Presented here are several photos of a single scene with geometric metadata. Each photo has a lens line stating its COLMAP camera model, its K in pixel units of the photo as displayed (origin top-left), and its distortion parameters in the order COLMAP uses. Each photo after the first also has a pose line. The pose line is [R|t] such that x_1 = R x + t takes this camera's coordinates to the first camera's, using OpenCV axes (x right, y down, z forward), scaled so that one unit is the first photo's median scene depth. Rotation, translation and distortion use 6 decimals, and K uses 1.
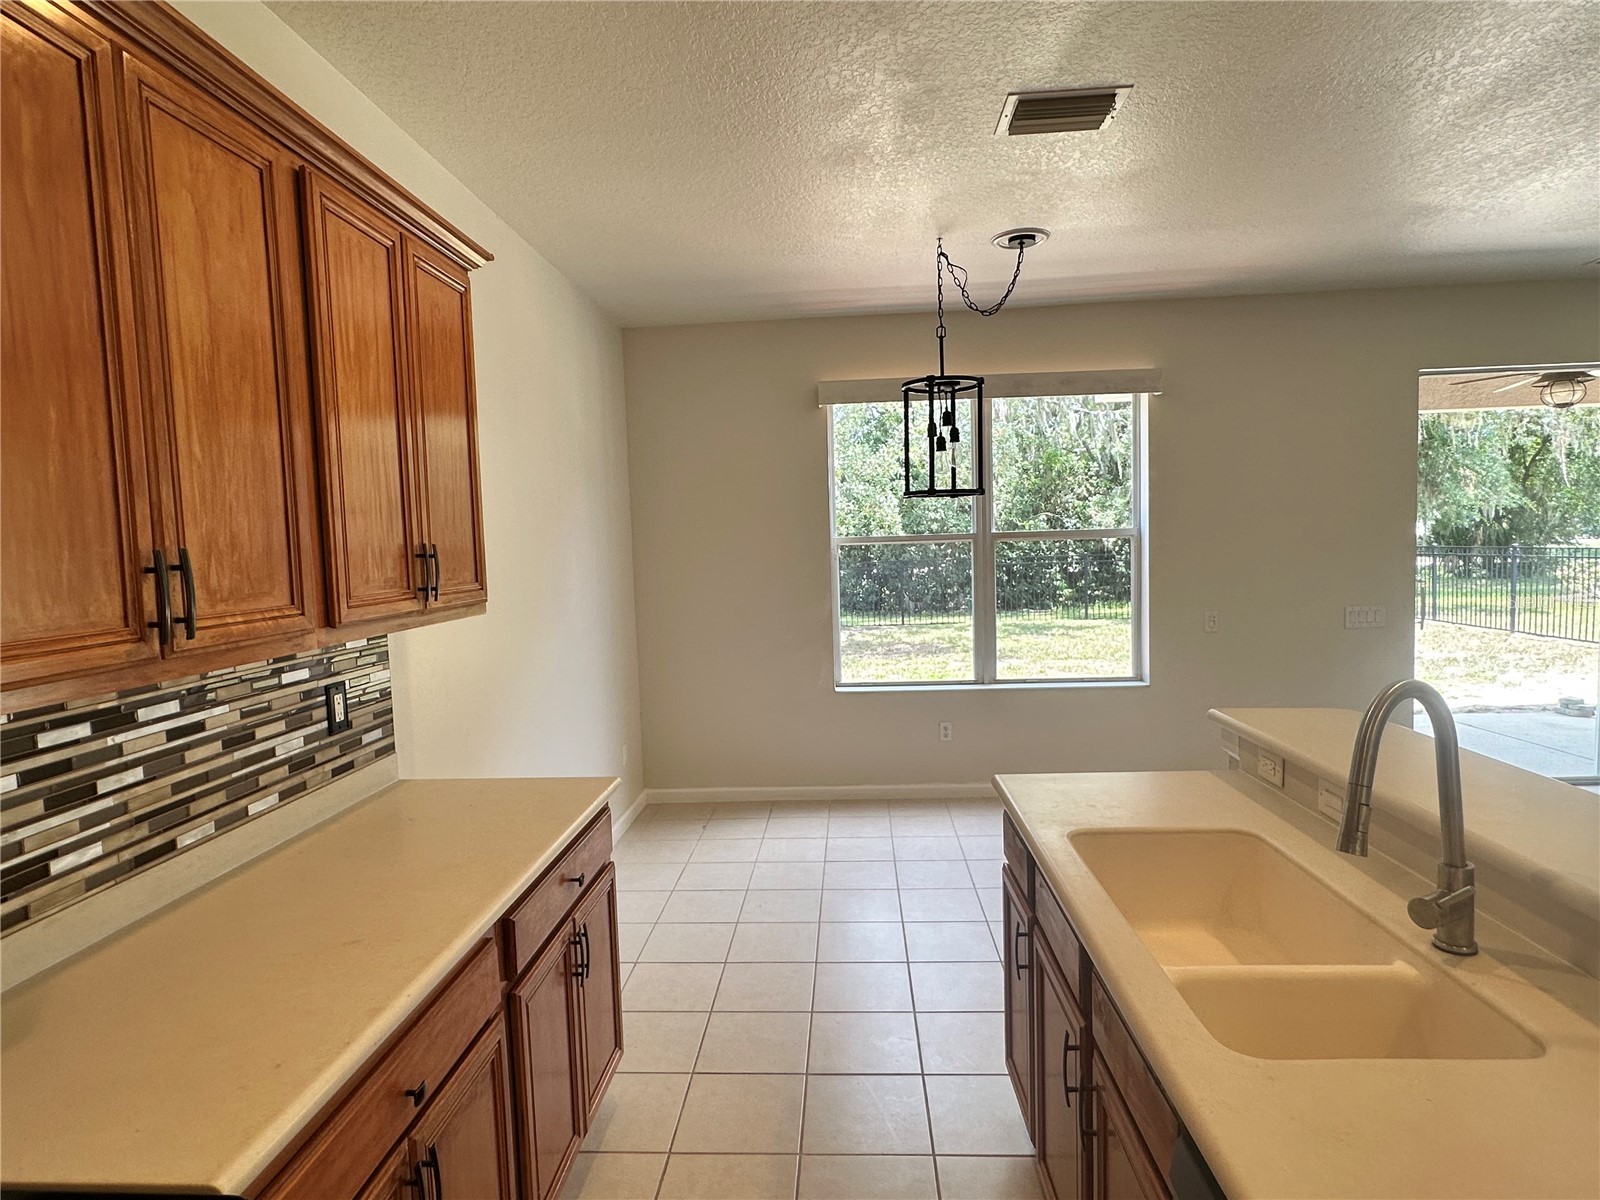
lens RADIAL K [[883.7, 0, 794.2], [0, 883.7, 600.3], [0, 0, 1]] dist [-0.005075, 0.002672]
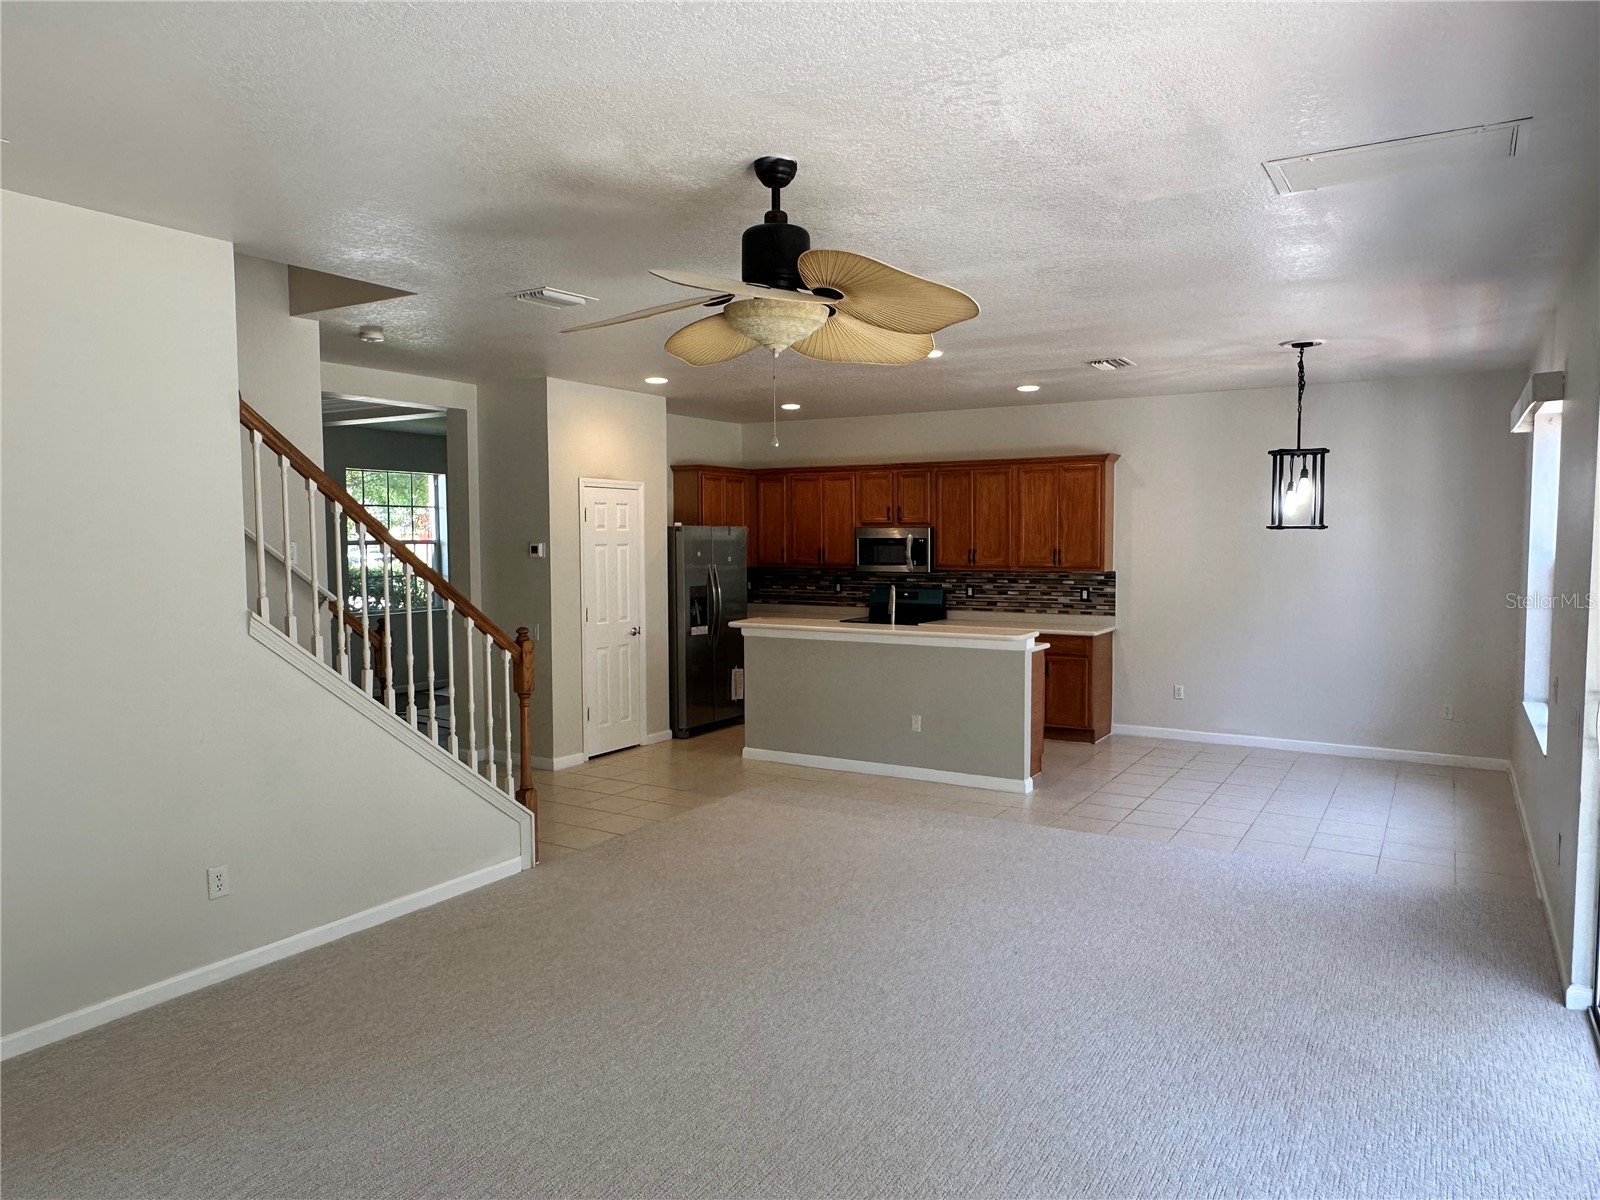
lens RADIAL K [[1086.5, 0, 802.0], [0, 1086.5, 591.3], [0, 0, 1]] dist [0.009068, 0.002568]
pose [[-0.457375, 0.085912, -0.885114, 4.296060], [-0.040590, 0.992268, 0.117287, -0.394575], [0.888347, 0.089571, -0.450351, 2.210550]]
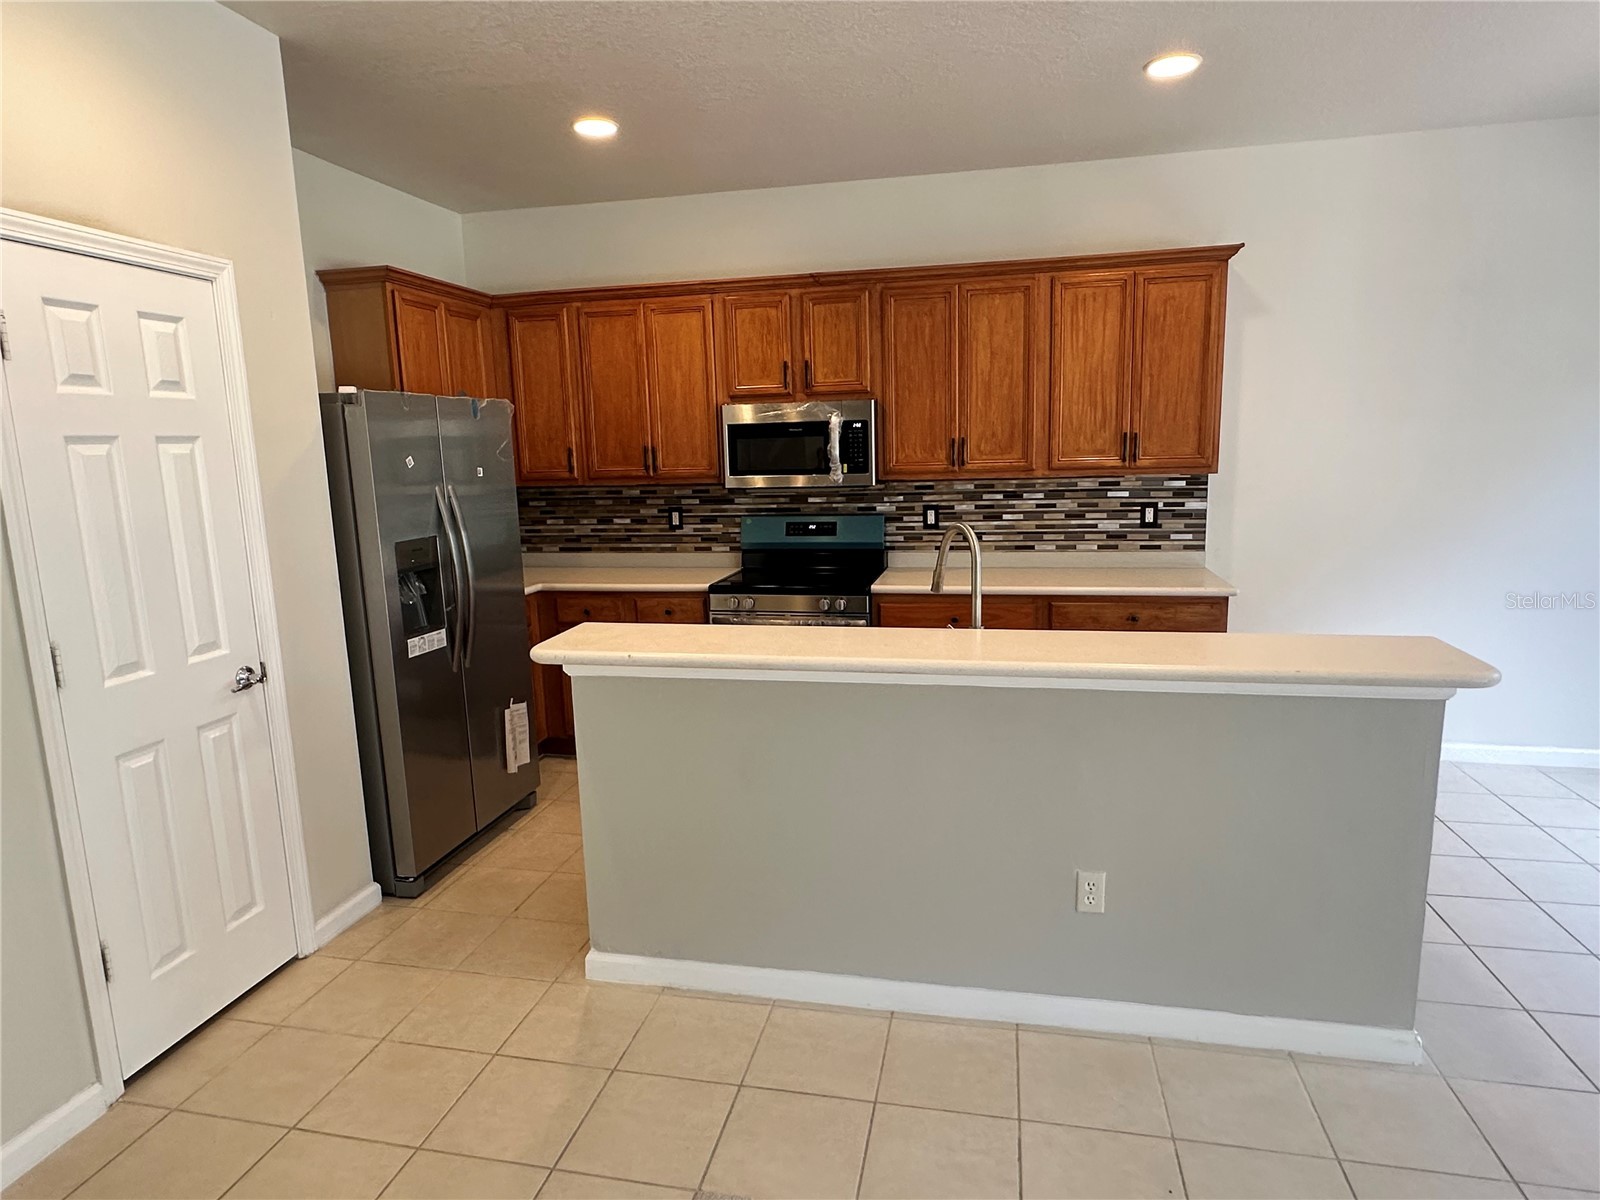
lens RADIAL K [[937.2, 0, 796.3], [0, 937.2, 605.3], [0, 0, 1]] dist [-0.000250, 0.000804]
pose [[-0.145857, 0.210871, -0.966571, 1.880115], [-0.035244, 0.975292, 0.218092, -0.123581], [0.988678, 0.065876, -0.134822, 0.595934]]
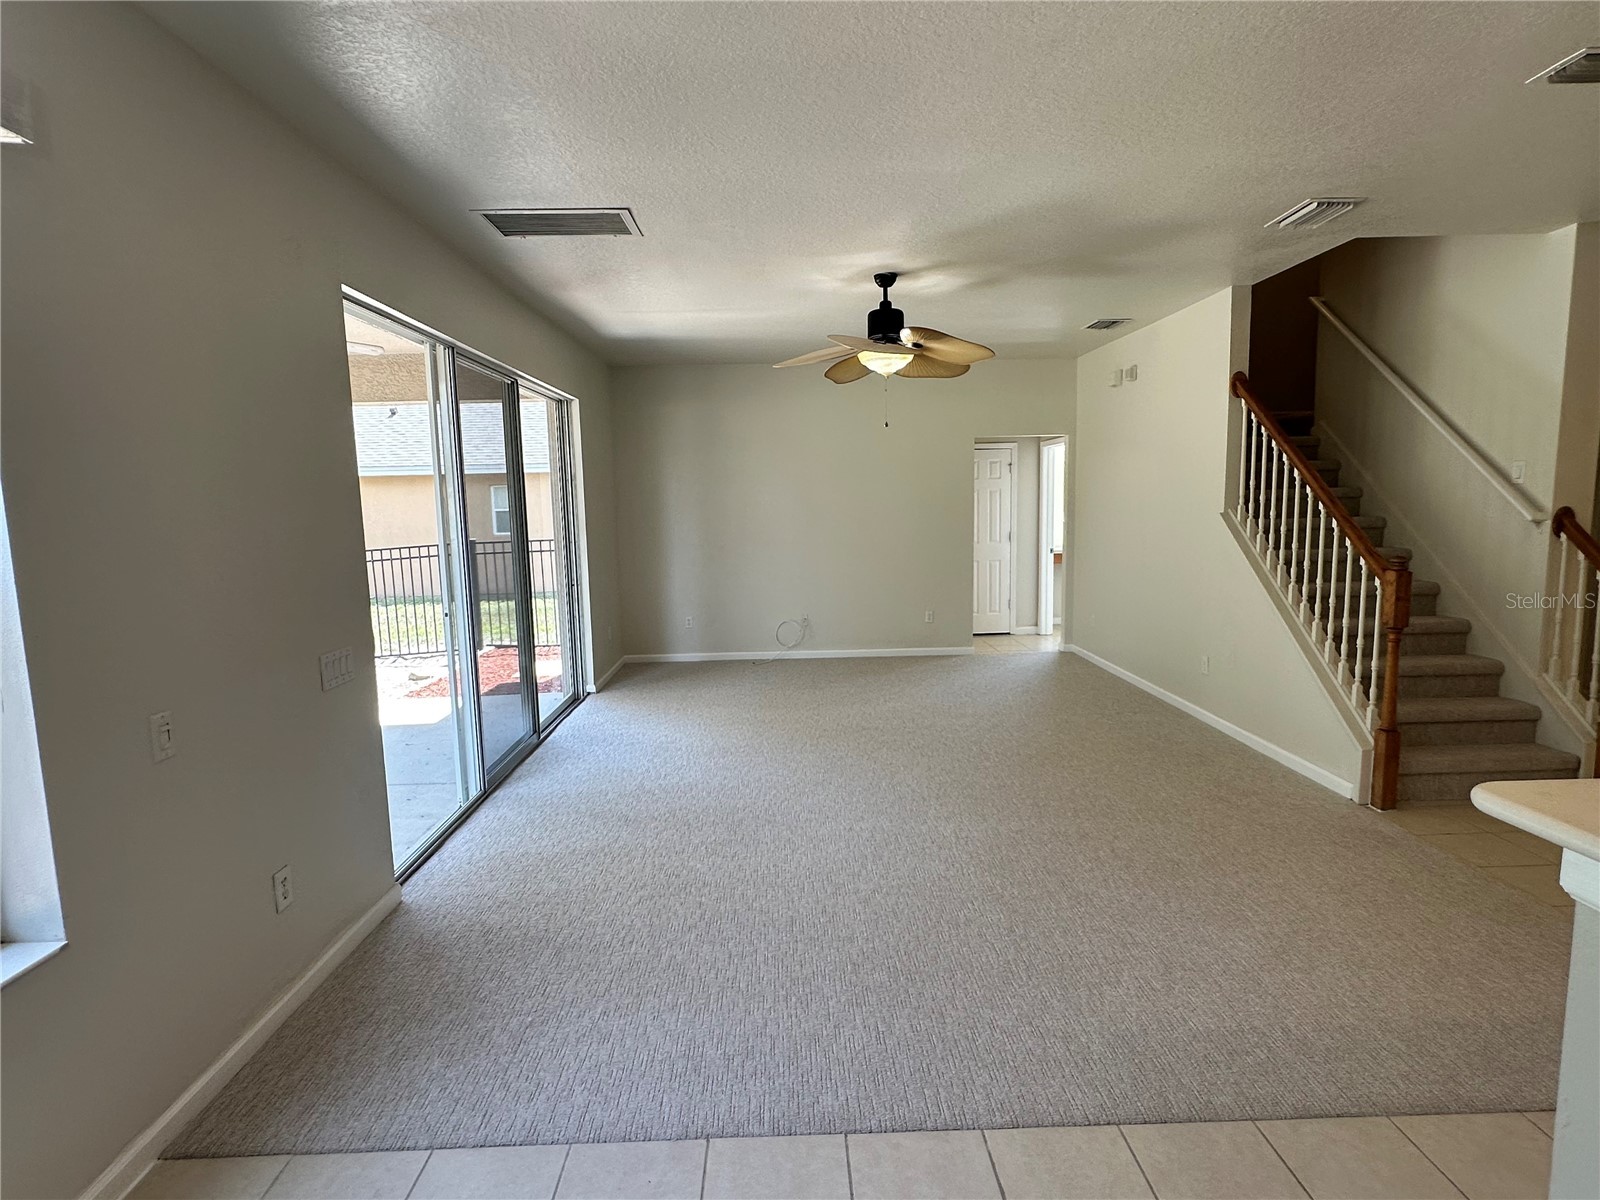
lens RADIAL K [[836.4, 0, 800.8], [0, 836.4, 606.6], [0, 0, 1]] dist [-0.000793, 0.000604]
pose [[-0.081838, -0.093947, 0.992208, 0.102600], [0.098901, 0.989868, 0.101883, -0.135378], [-0.991726, 0.106468, -0.071718, 1.892576]]
